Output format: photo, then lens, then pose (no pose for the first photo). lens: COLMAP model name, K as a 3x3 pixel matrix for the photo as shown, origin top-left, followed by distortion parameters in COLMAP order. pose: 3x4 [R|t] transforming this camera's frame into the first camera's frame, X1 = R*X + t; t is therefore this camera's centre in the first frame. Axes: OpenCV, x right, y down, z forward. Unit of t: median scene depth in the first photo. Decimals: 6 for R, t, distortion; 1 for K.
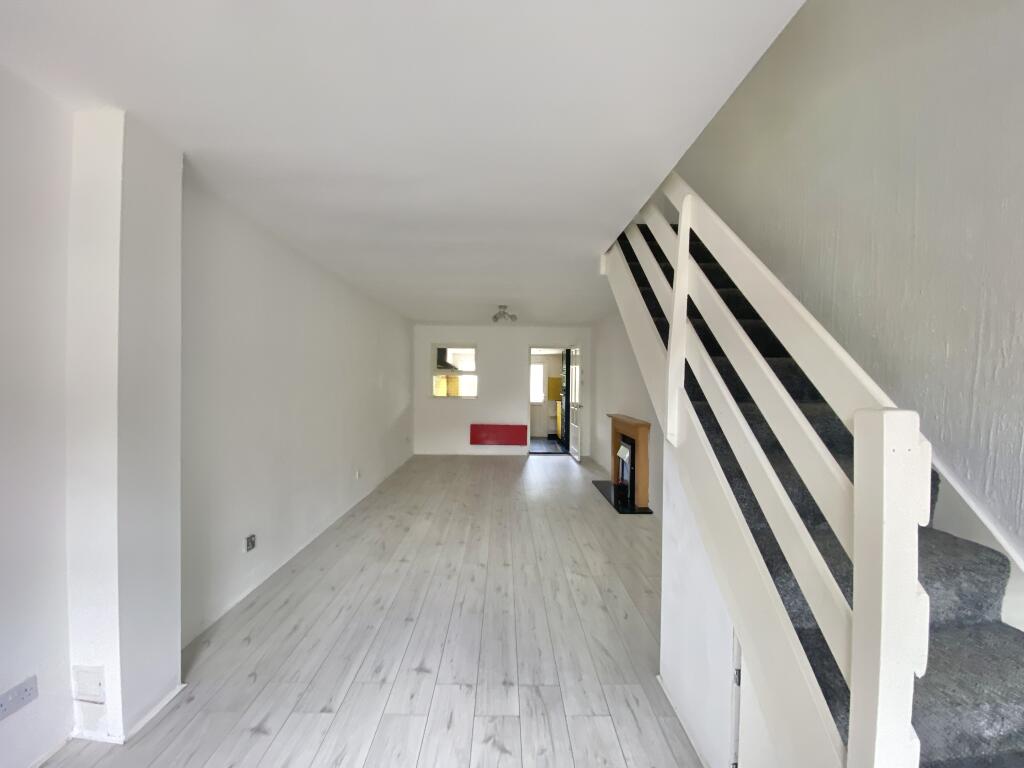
lens RADIAL K [[393.9, 0, 499.6], [0, 393.9, 384.0], [0, 0, 1]] dist [0.001304, -0.010625]
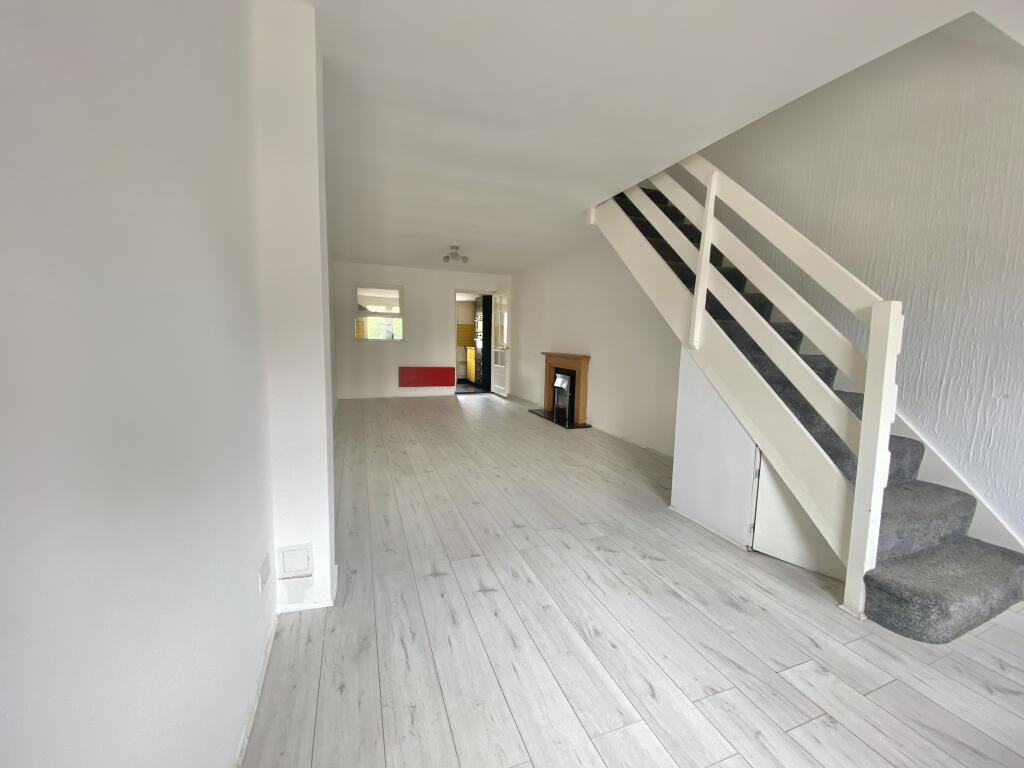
lens RADIAL K [[393.9, 0, 499.6], [0, 393.9, 384.0], [0, 0, 1]] dist [0.001304, -0.010625]
pose [[0.941926, -0.025371, 0.334861, -0.413921], [-0.013742, 0.993395, 0.113921, 0.070296], [-0.335539, -0.111907, 0.935356, -0.085522]]
